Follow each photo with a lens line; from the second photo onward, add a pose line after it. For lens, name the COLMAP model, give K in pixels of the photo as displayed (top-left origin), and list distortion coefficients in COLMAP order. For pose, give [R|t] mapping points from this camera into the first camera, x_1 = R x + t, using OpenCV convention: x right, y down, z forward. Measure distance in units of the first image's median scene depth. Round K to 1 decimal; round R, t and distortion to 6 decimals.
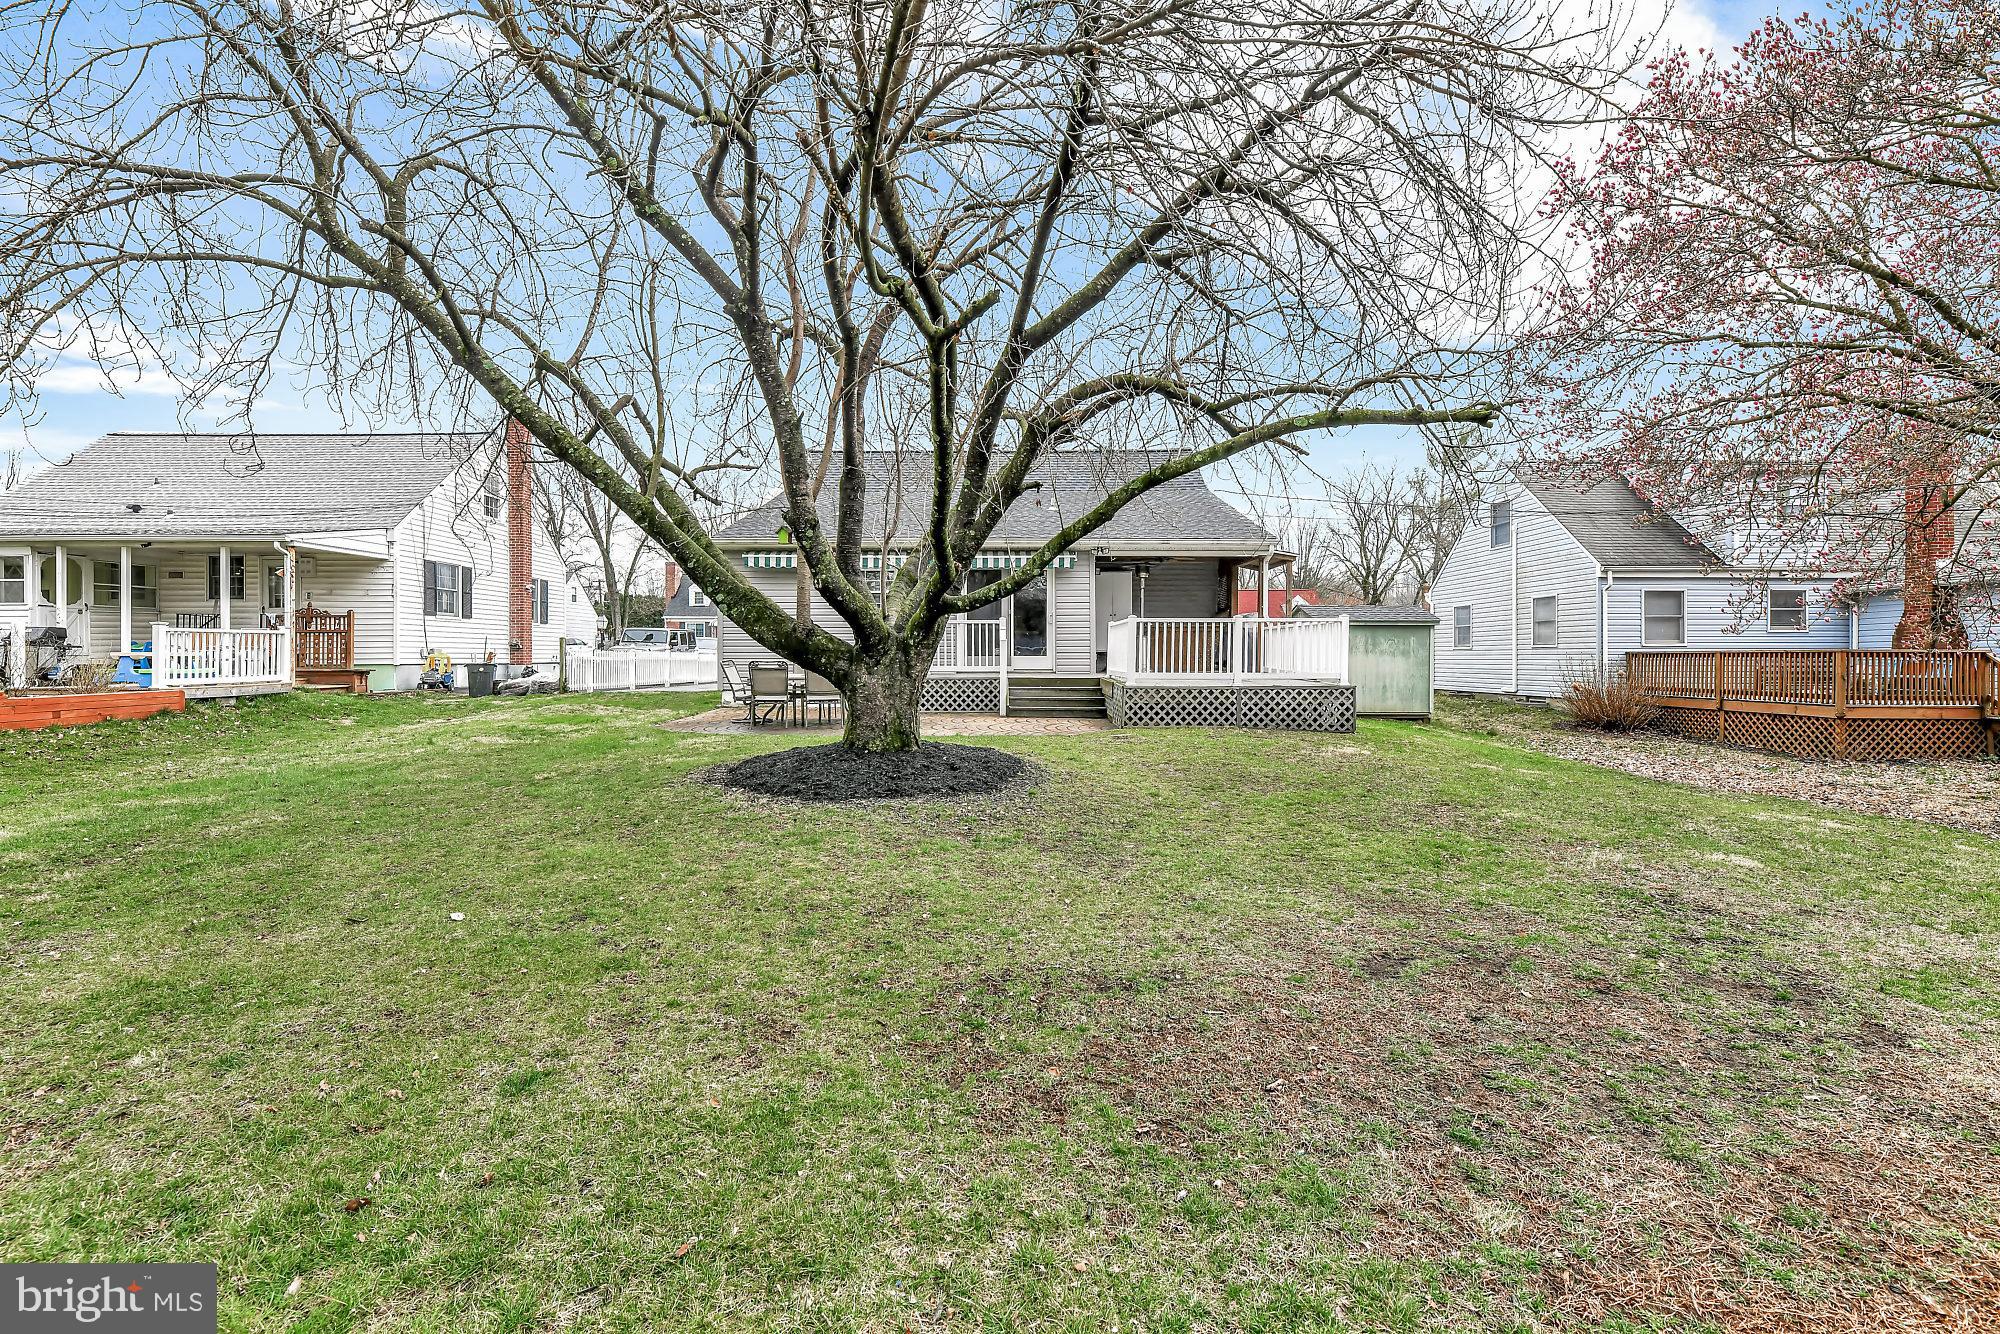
lens RADIAL K [[844.1, 0, 1008.2], [0, 844.1, 664.0], [0, 0, 1]] dist [-0.001606, -0.000439]
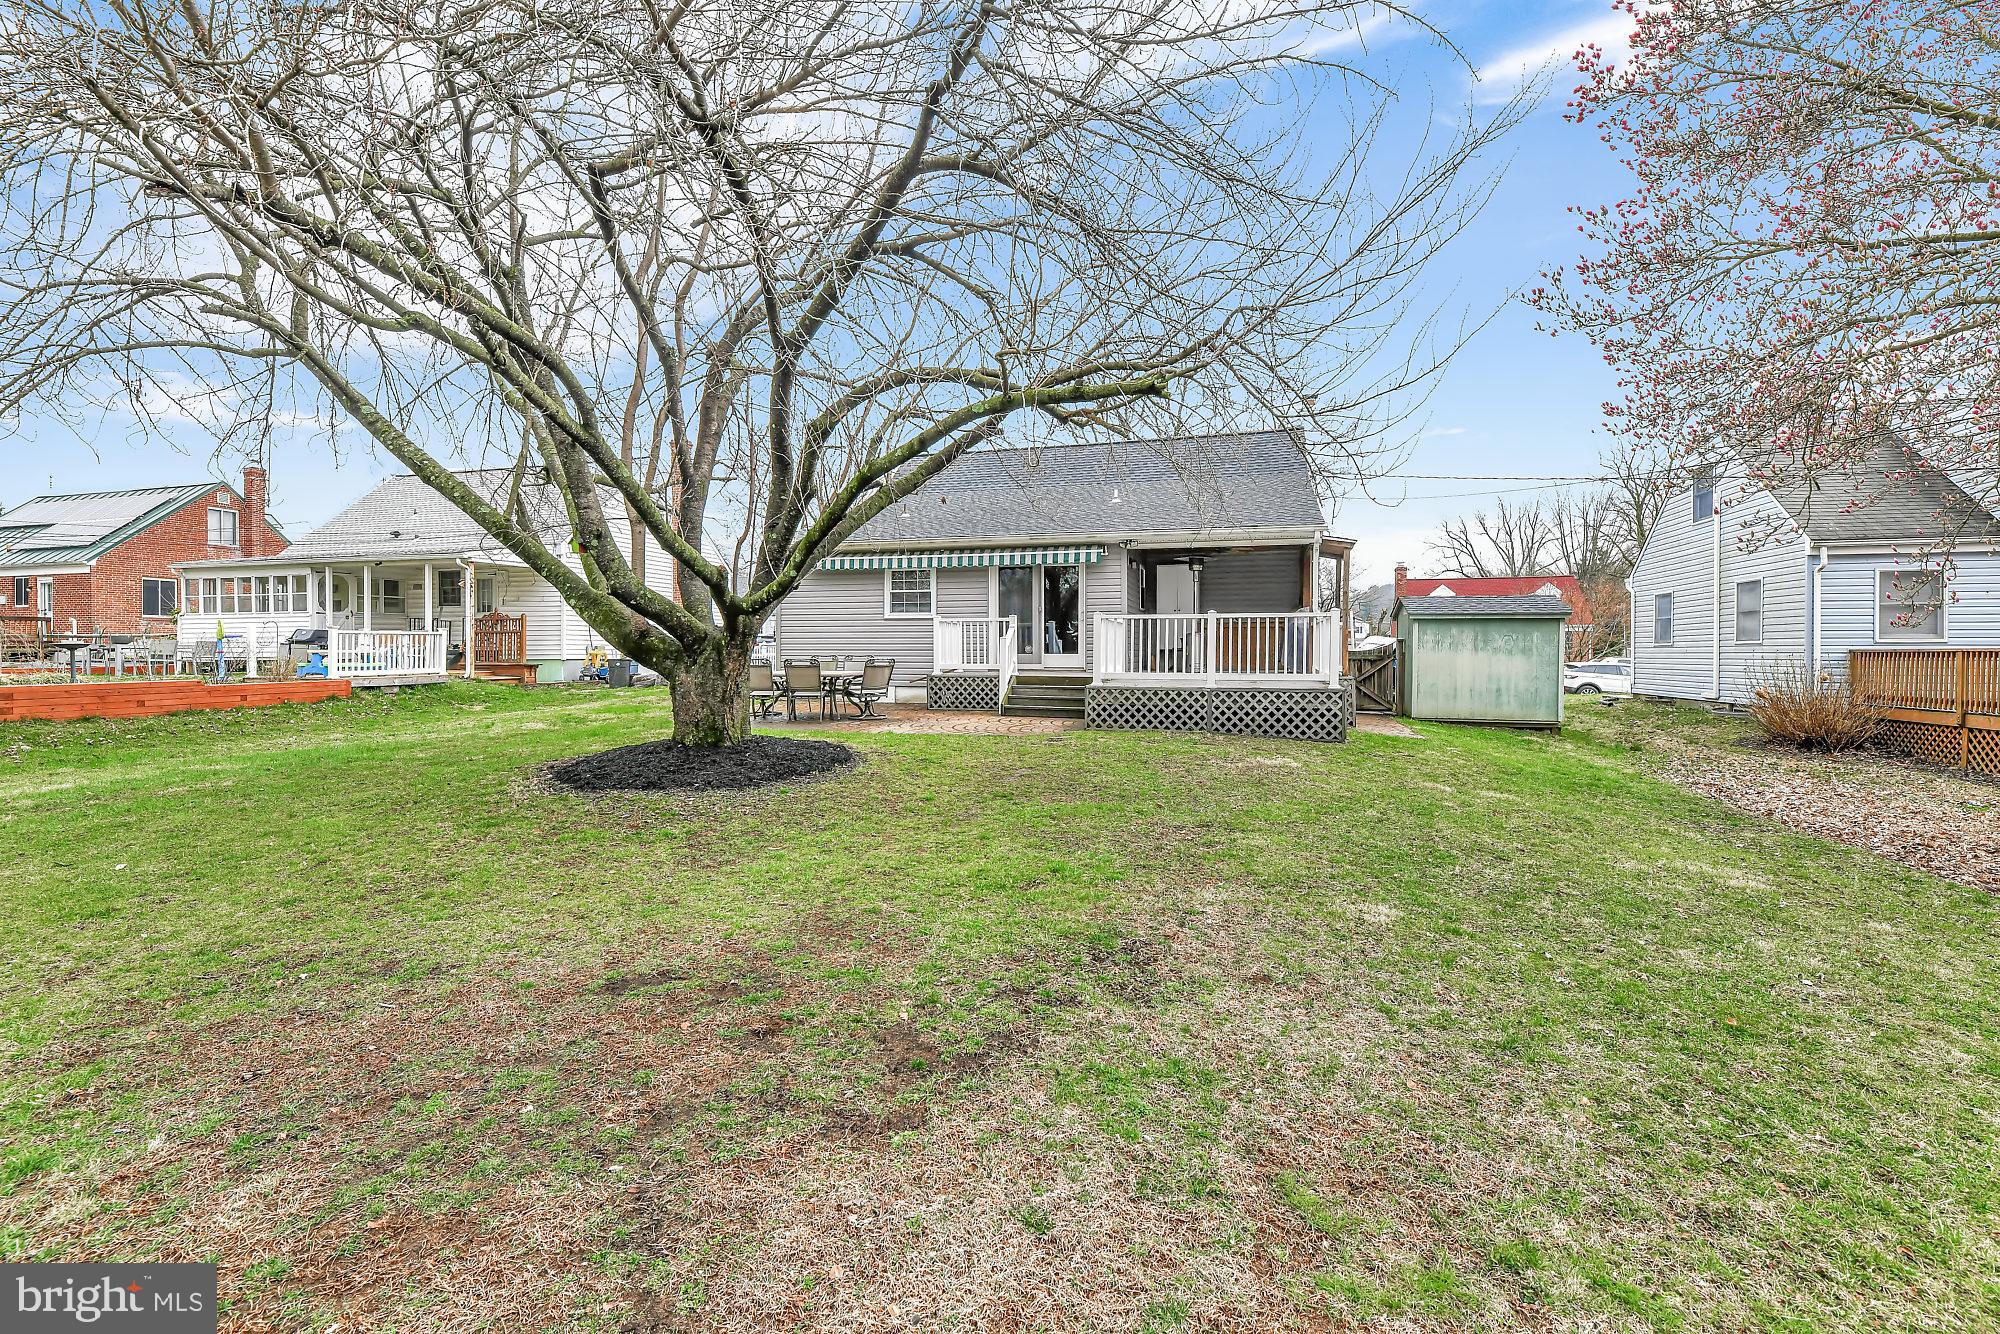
lens RADIAL K [[845.9, 0, 1000.0], [0, 845.9, 667.0], [0, 0, 1]] dist [-0.001246, -0.000305]
pose [[0.962534, 0.006396, -0.271084, 0.297091], [-0.003999, 0.999948, 0.009396, -0.004025], [0.271130, -0.007960, 0.962510, 0.048708]]
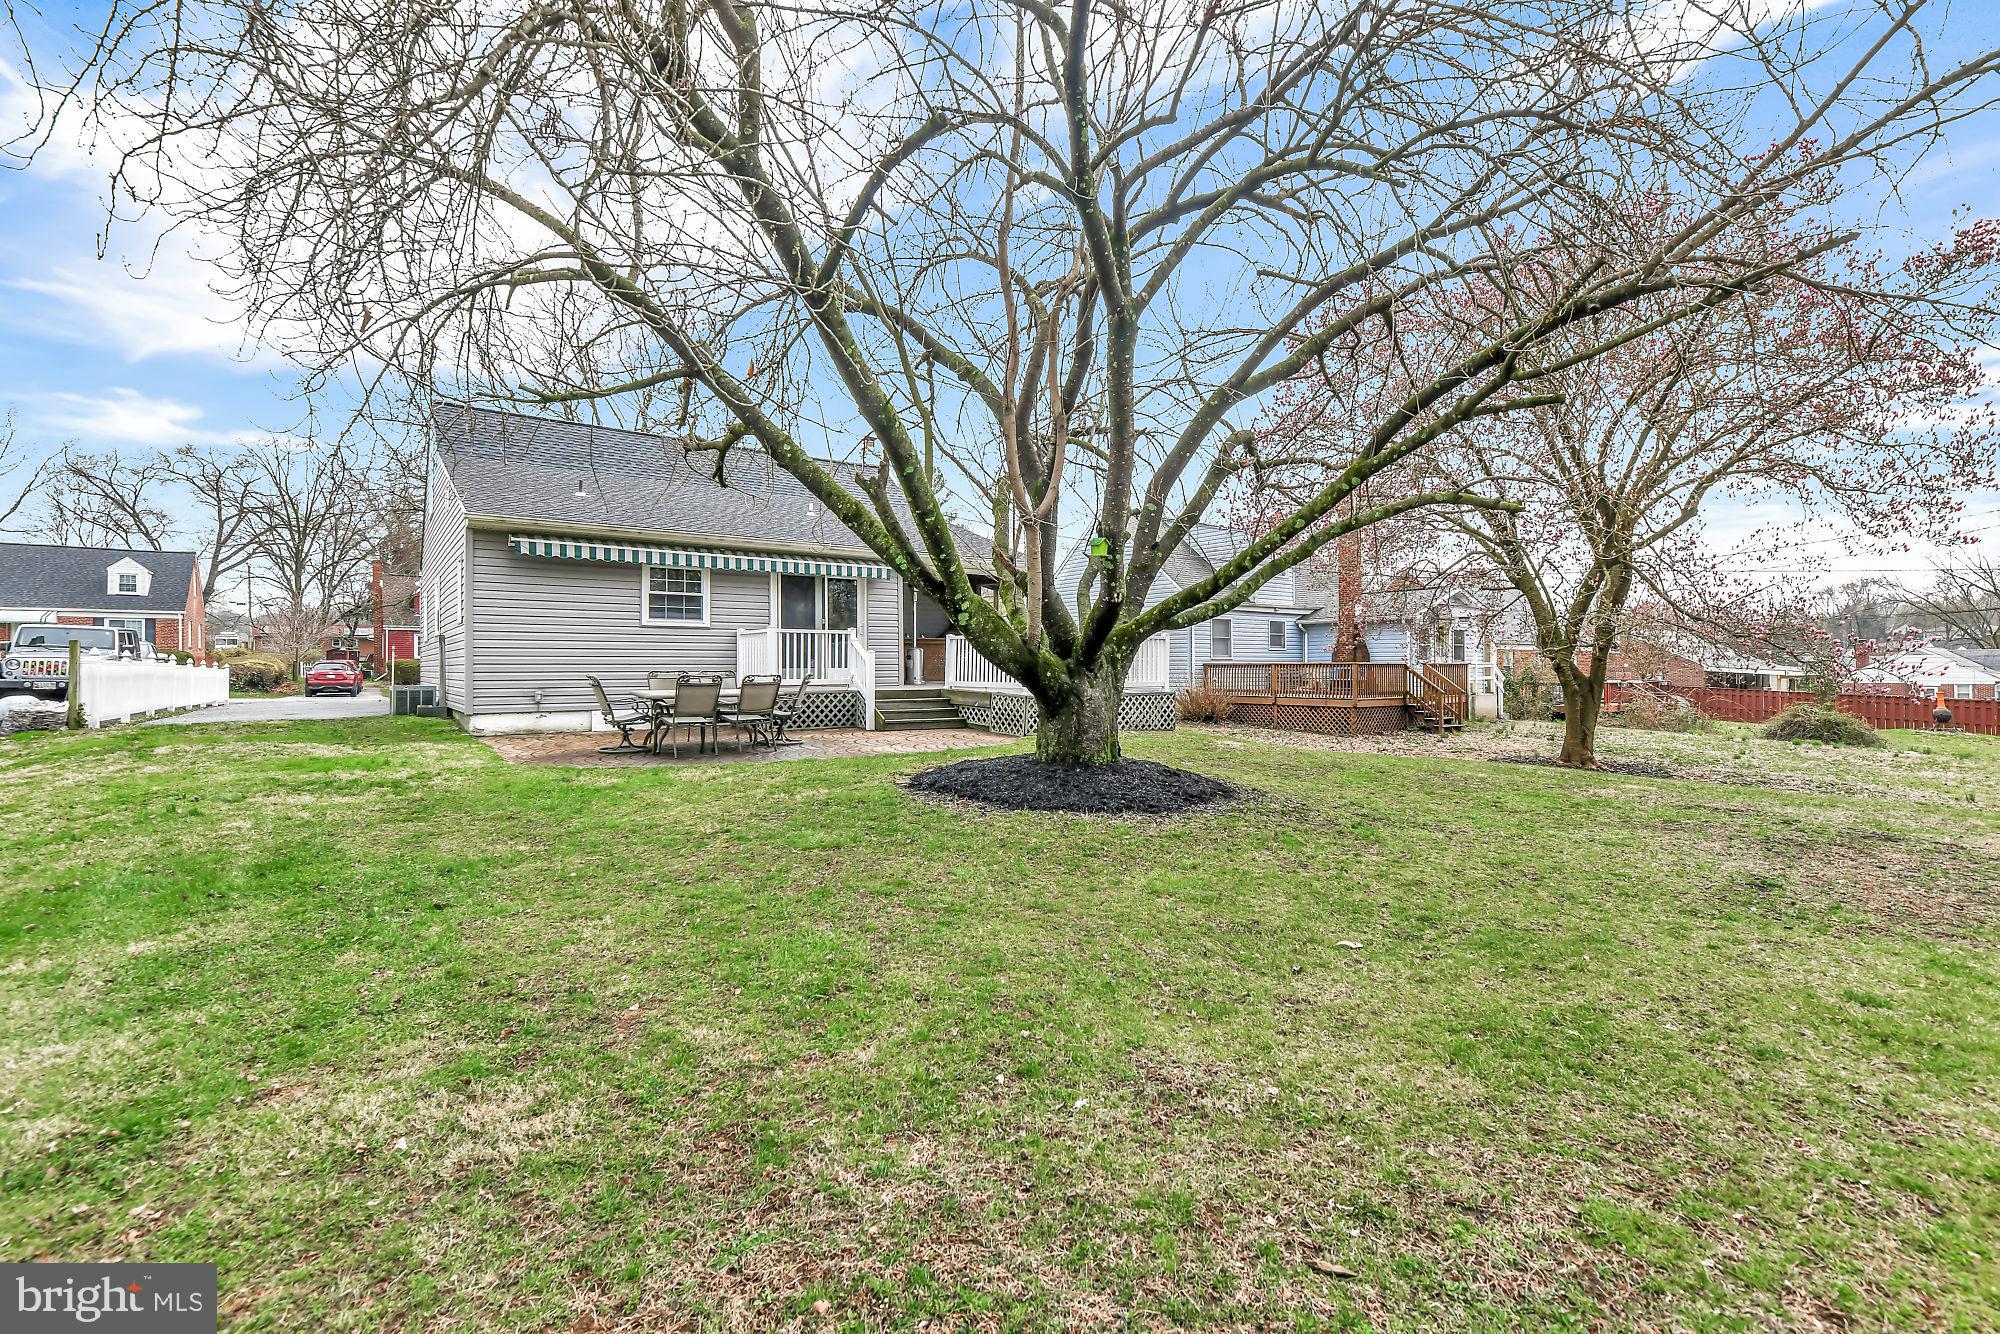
lens RADIAL K [[844.1, 0, 1008.2], [0, 844.1, 664.0], [0, 0, 1]] dist [-0.001606, -0.000439]
pose [[0.810649, -0.000422, 0.585532, -0.496813], [0.009088, 0.999888, -0.011861, -0.000766], [-0.585461, 0.014937, 0.810563, 0.140705]]
